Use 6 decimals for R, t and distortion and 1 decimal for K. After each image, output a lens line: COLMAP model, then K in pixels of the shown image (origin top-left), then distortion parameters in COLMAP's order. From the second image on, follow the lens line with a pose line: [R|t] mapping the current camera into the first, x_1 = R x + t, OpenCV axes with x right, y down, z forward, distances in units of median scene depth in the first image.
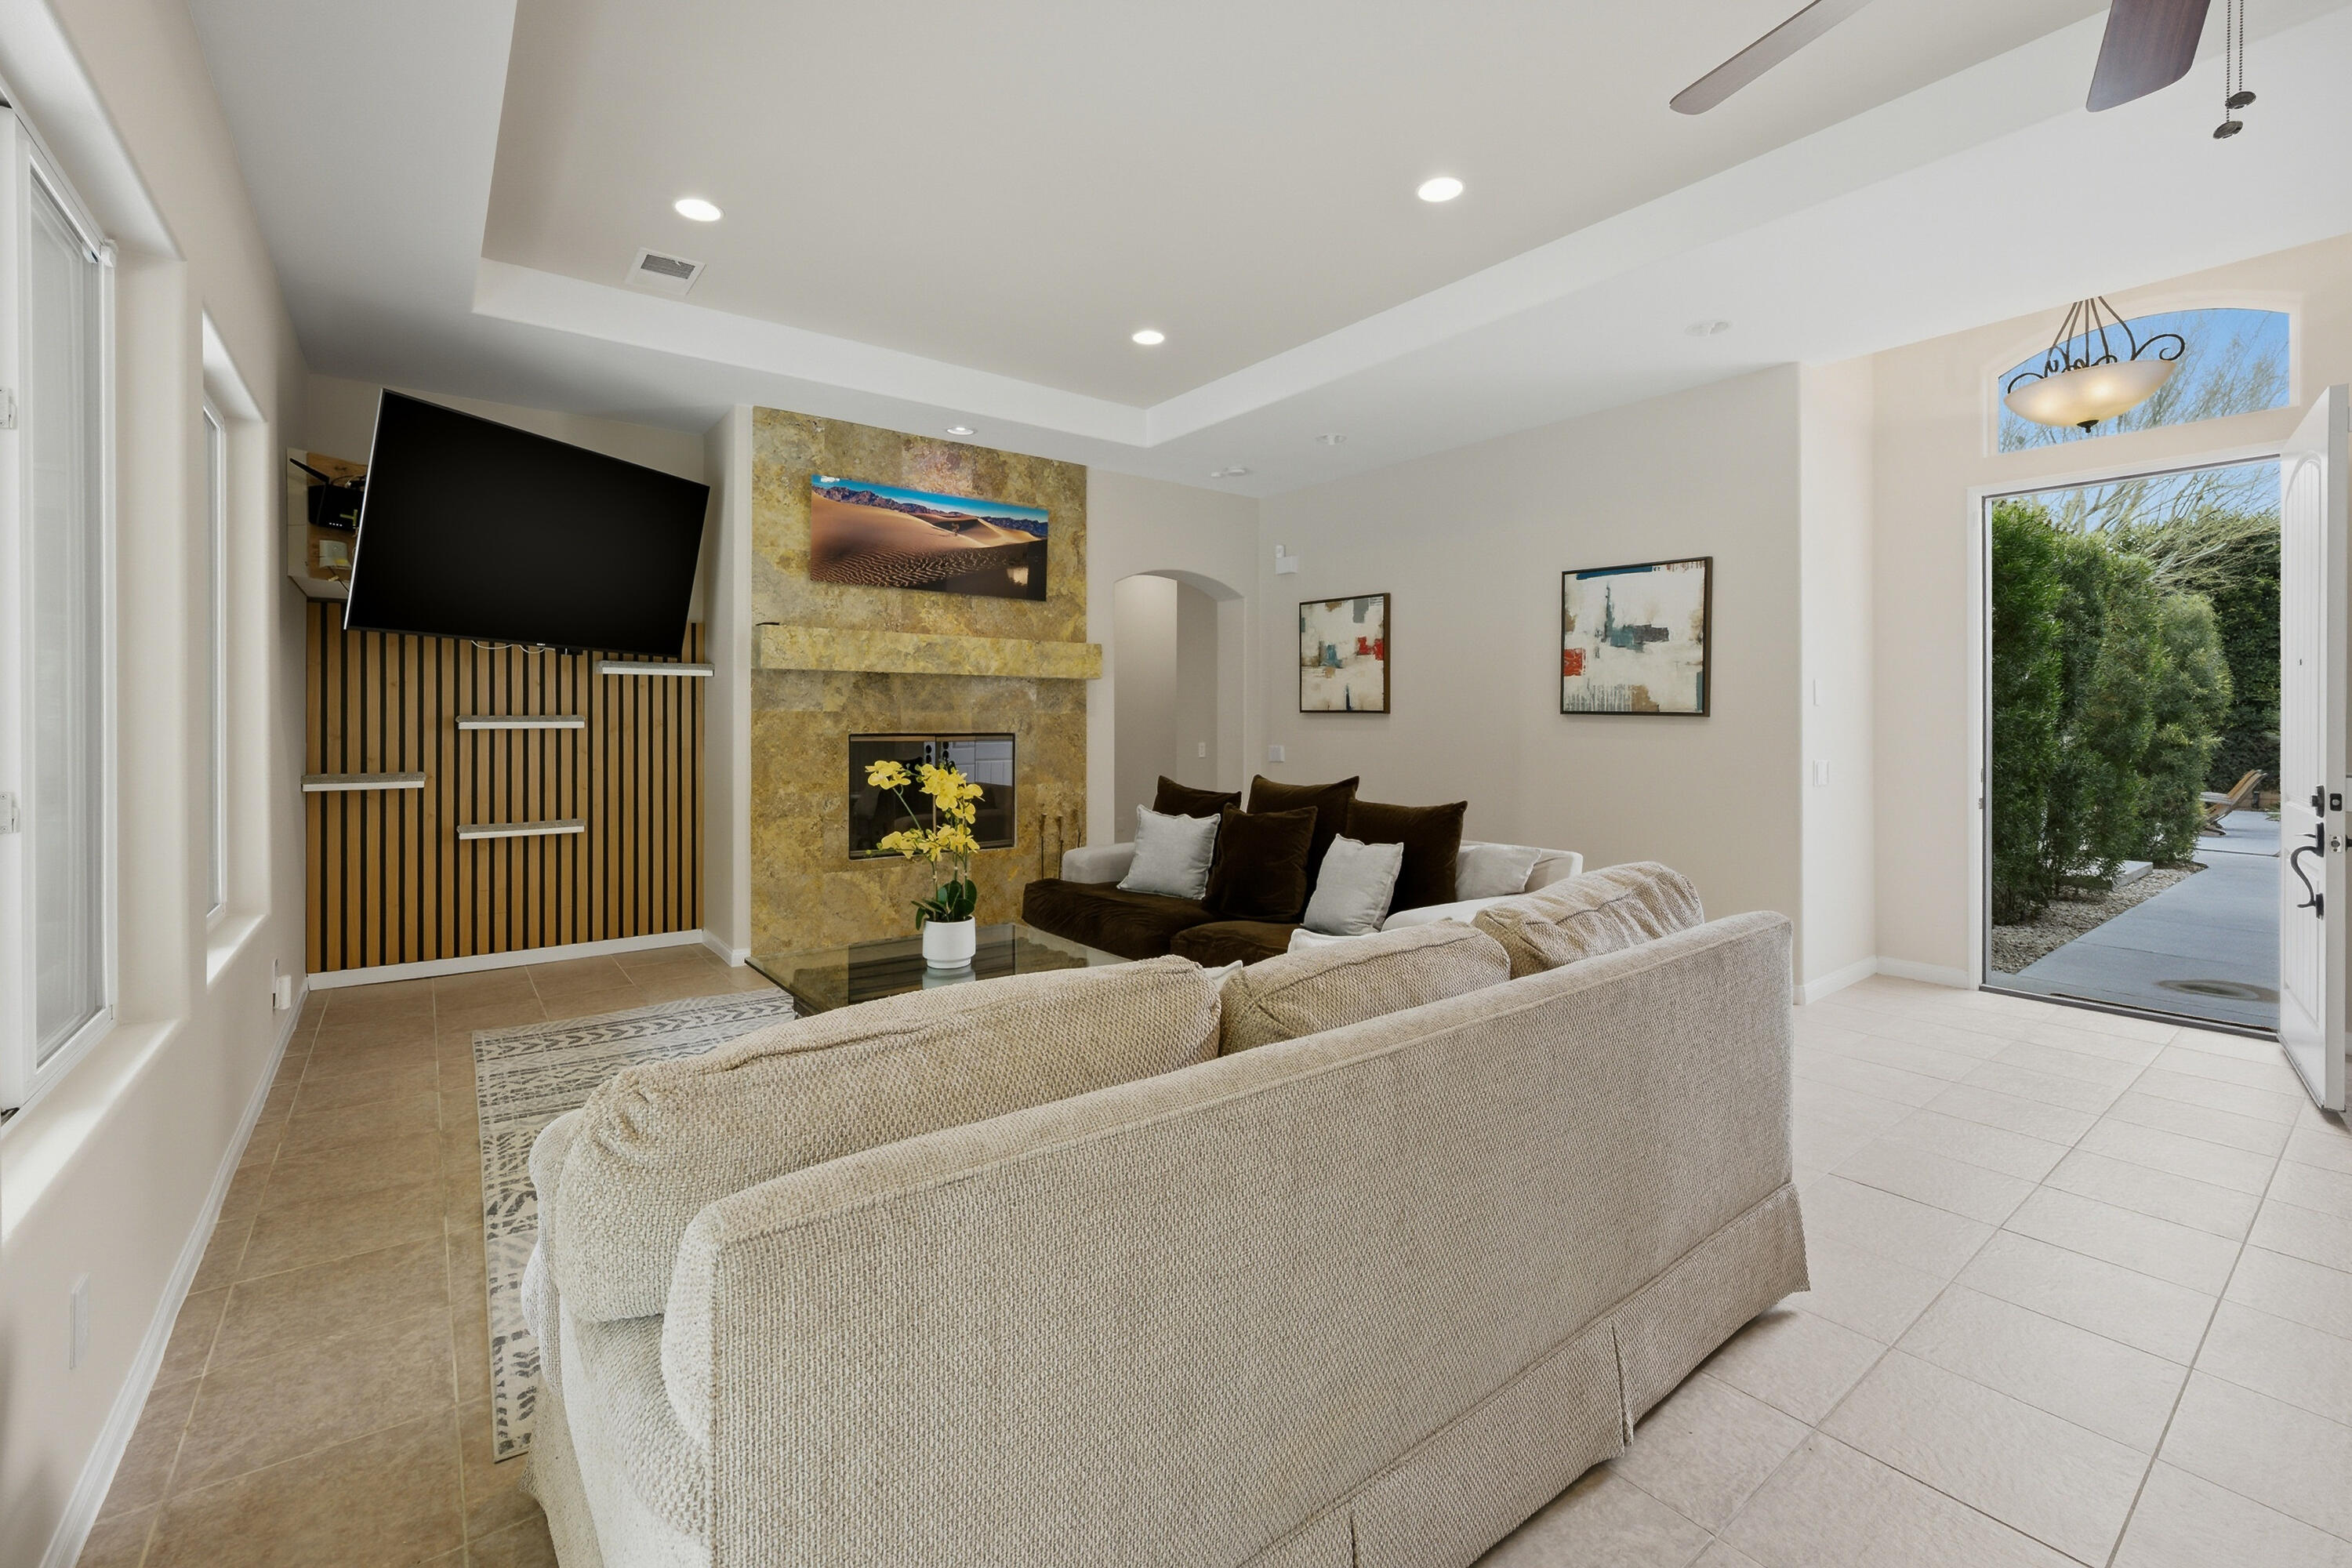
lens RADIAL K [[975.3, 0, 1204.2], [0, 975.3, 721.0], [0, 0, 1]] dist [-0.018572, 0.003419]
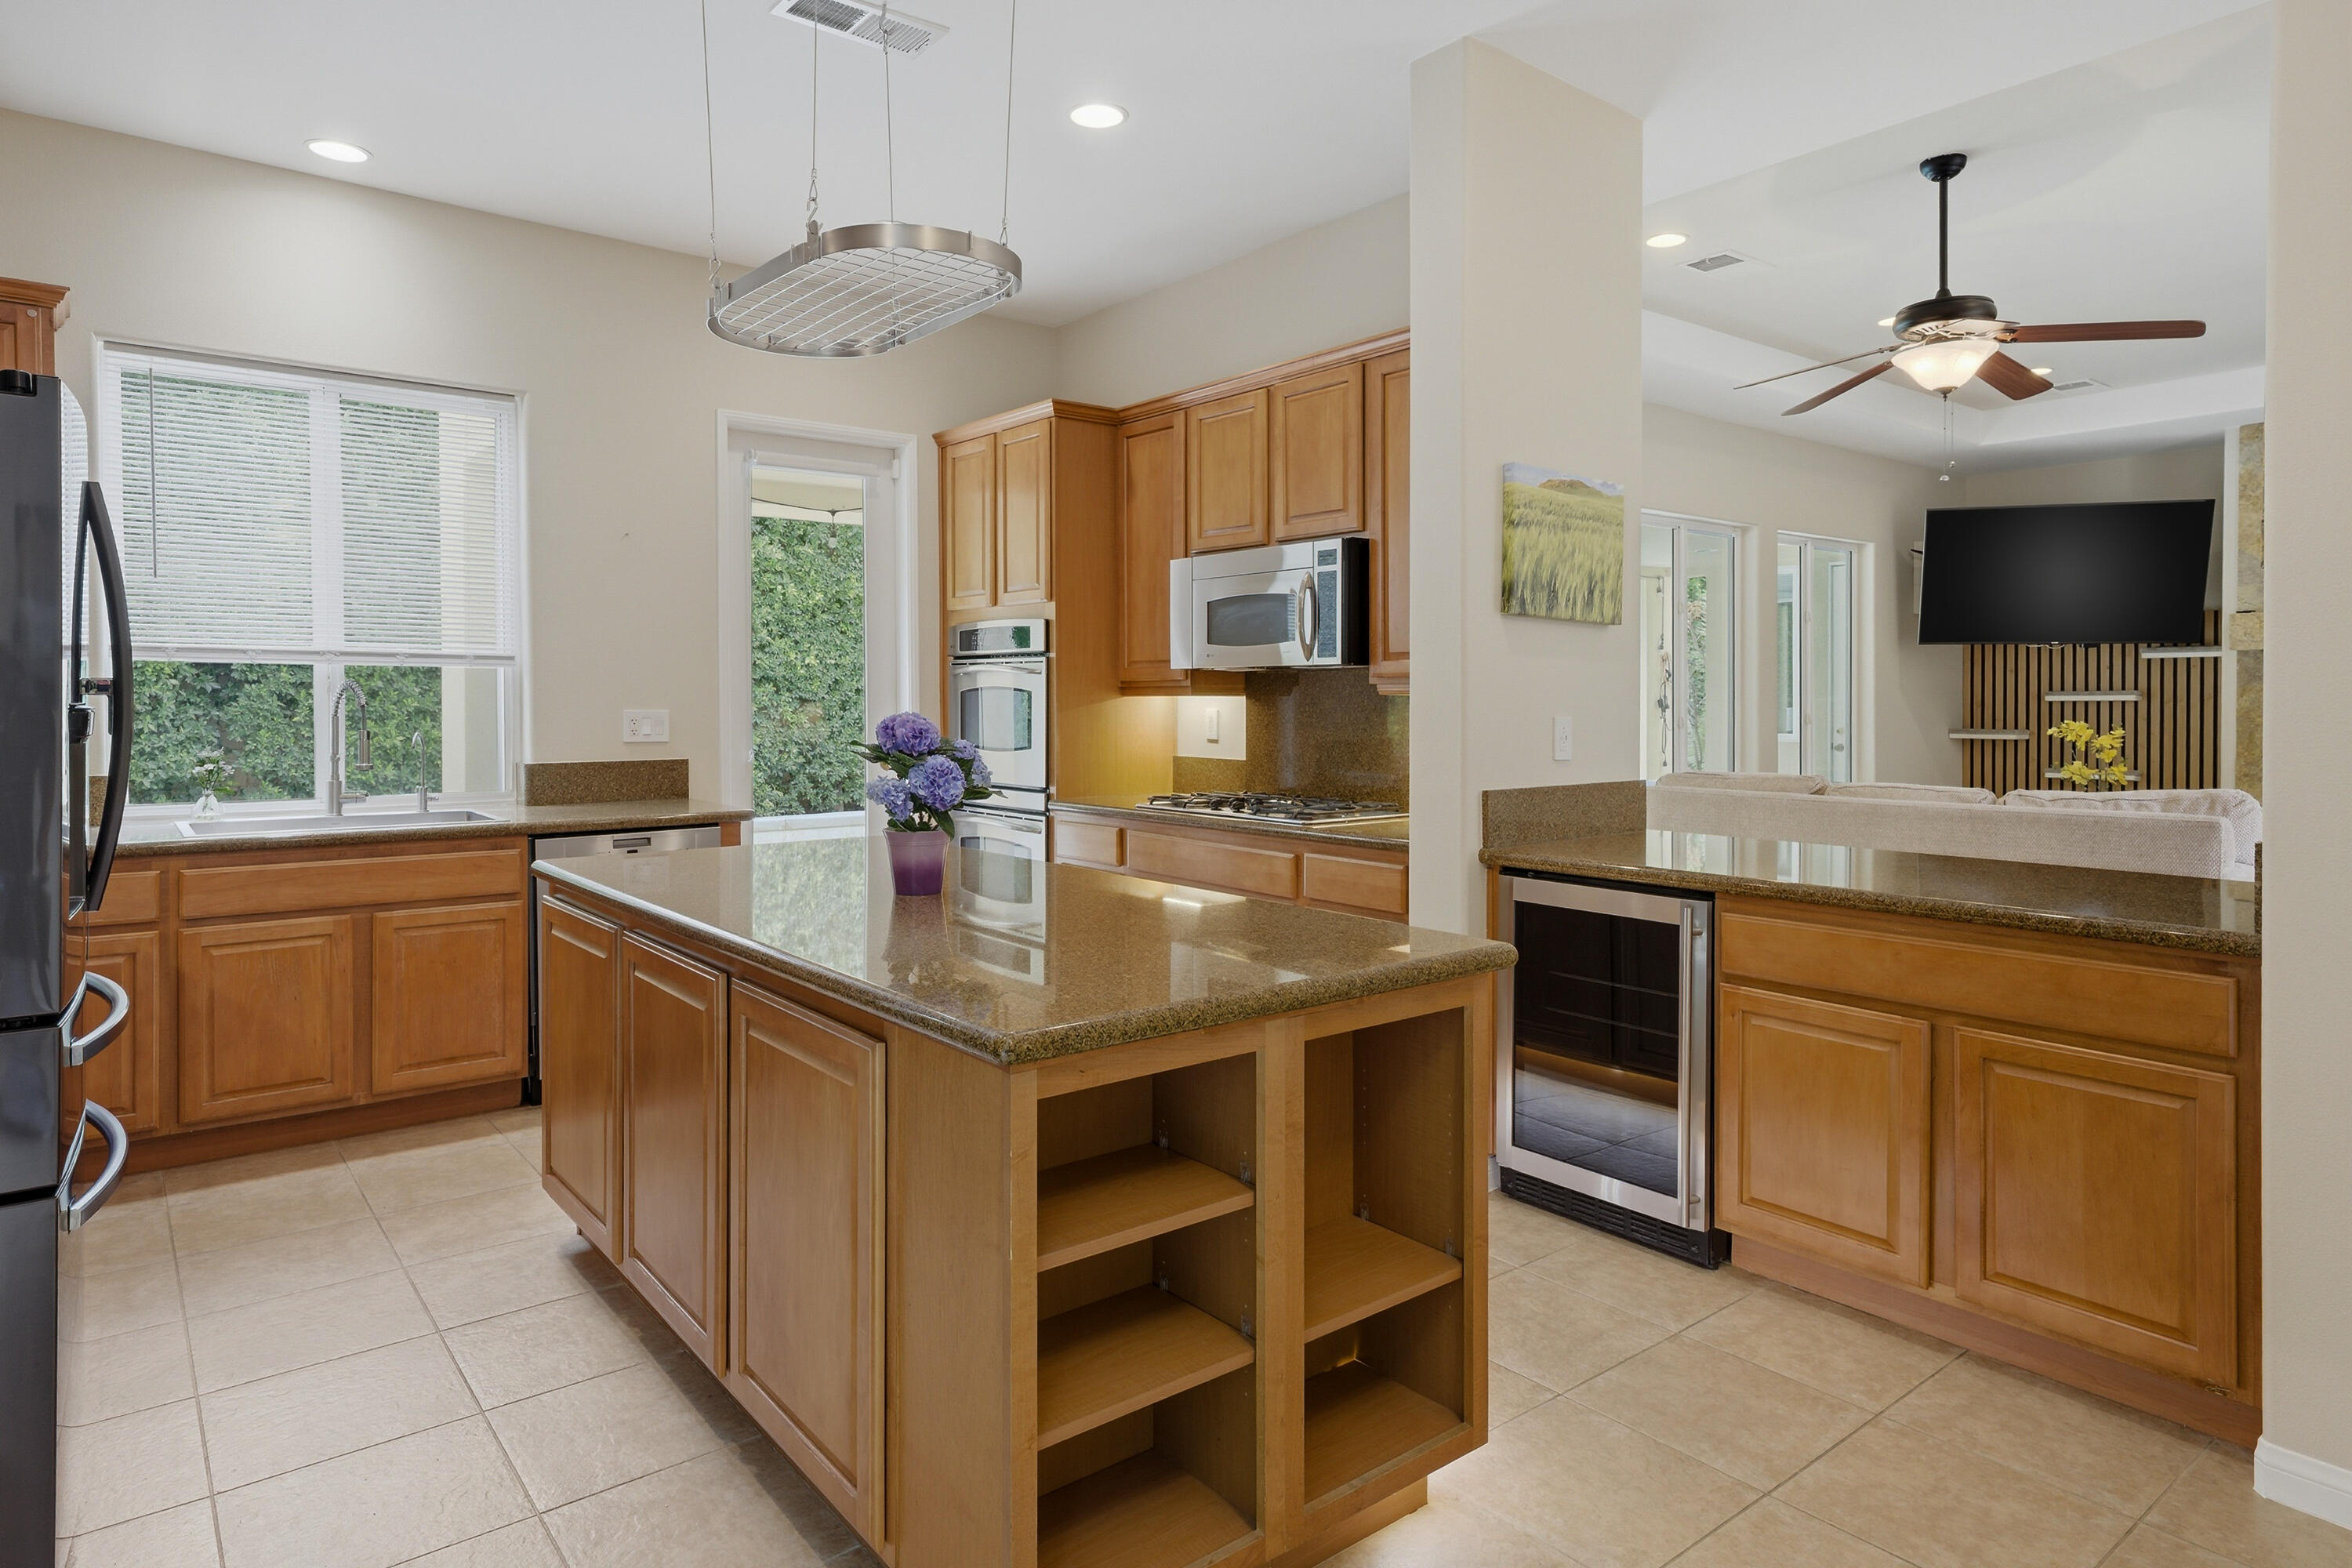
lens RADIAL K [[1348.2, 0, 1184.7], [0, 1348.2, 714.8], [0, 0, 1]] dist [0.013538, 0.002765]
pose [[0.011606, 0.013011, -0.999848, 1.131051], [0.003230, 0.999910, 0.013050, -0.001062], [0.999927, -0.003381, 0.011562, -0.291895]]
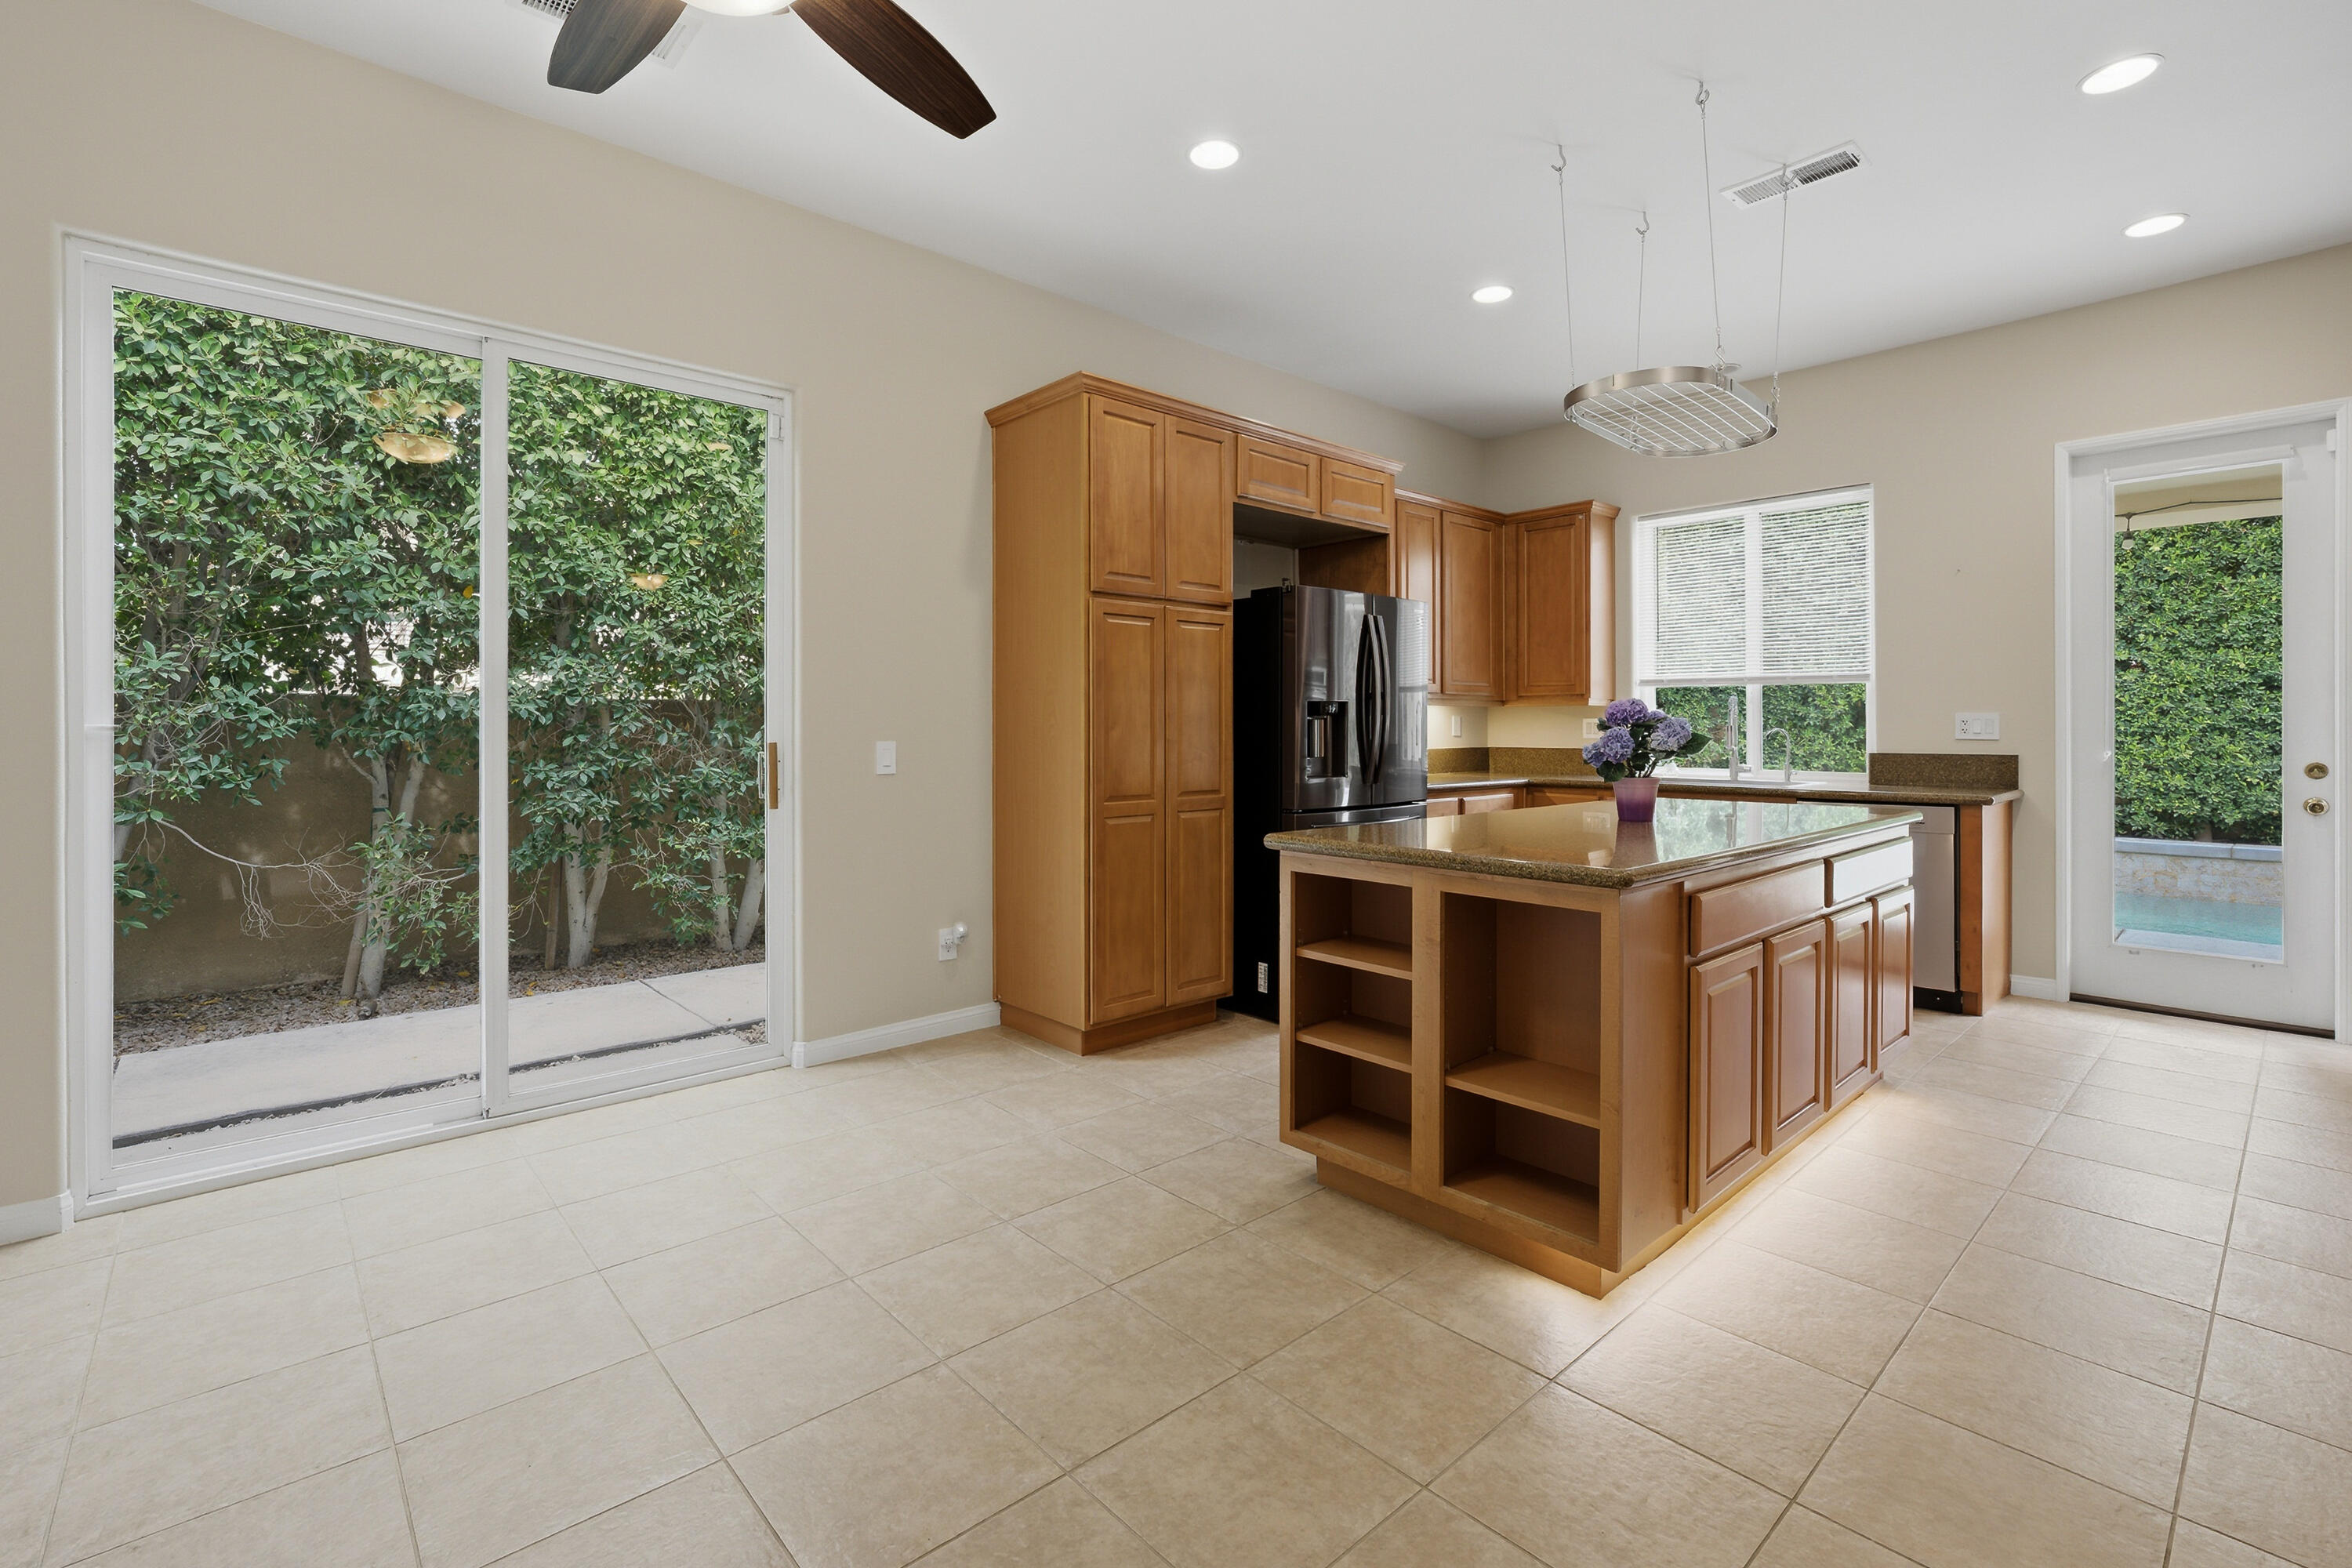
lens RADIAL K [[1049.2, 0, 1170.7], [0, 1049.2, 733.0], [0, 0, 1]] dist [-0.005102, 0.001339]
pose [[-0.997527, -0.000110, -0.070290, 0.922480], [-0.000197, 0.999999, 0.001232, 0.022535], [0.070290, 0.001243, -0.997526, 0.172282]]
